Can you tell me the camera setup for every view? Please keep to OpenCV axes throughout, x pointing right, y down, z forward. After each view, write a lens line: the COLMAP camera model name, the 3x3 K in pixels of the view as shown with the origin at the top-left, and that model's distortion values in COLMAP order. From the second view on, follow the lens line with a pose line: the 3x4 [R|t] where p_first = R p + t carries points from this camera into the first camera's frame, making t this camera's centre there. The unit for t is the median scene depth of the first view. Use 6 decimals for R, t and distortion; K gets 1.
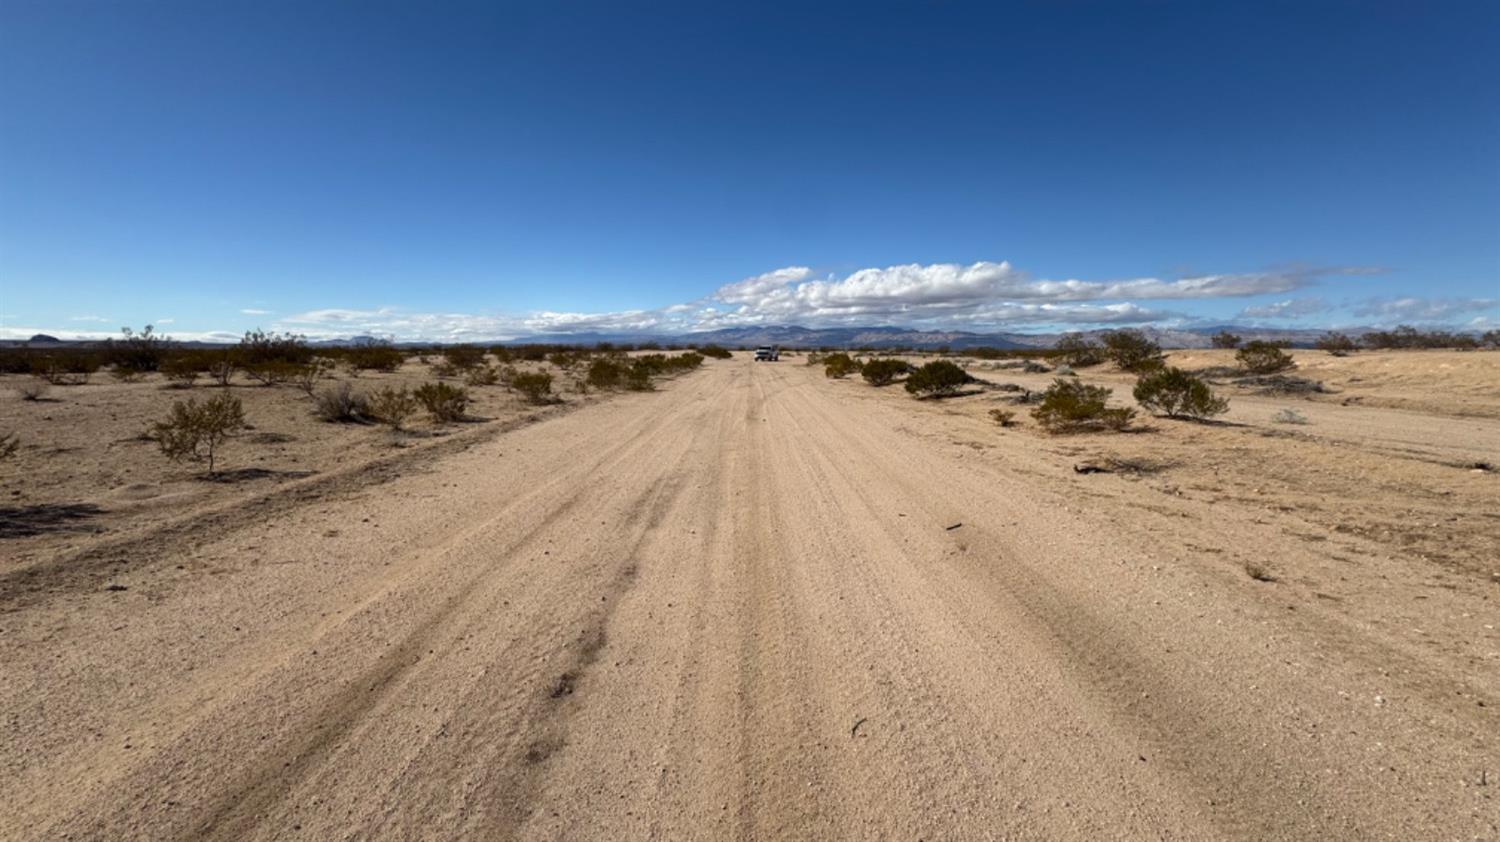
lens RADIAL K [[607.4, 0, 750.0], [0, 607.4, 421.0], [0, 0, 1]] dist [0.000783, 0.000235]
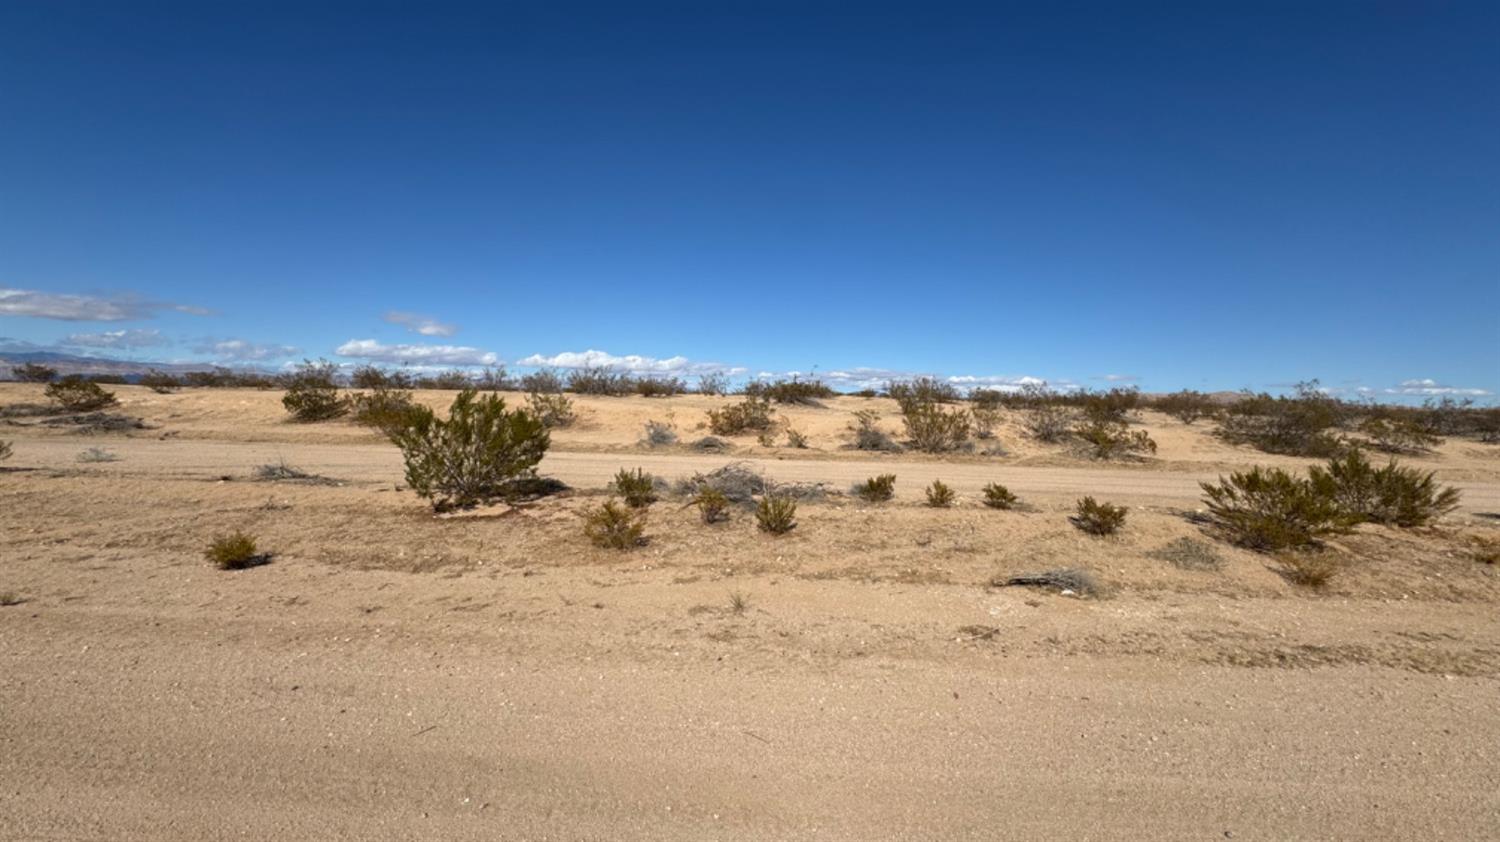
lens RADIAL K [[607.4, 0, 750.0], [0, 607.4, 421.0], [0, 0, 1]] dist [0.000783, 0.000235]
pose [[0.053769, -0.037688, 0.997842, -0.039662], [0.094003, 0.995041, 0.032517, 0.003654], [-0.994119, 0.092052, 0.057046, -0.093463]]
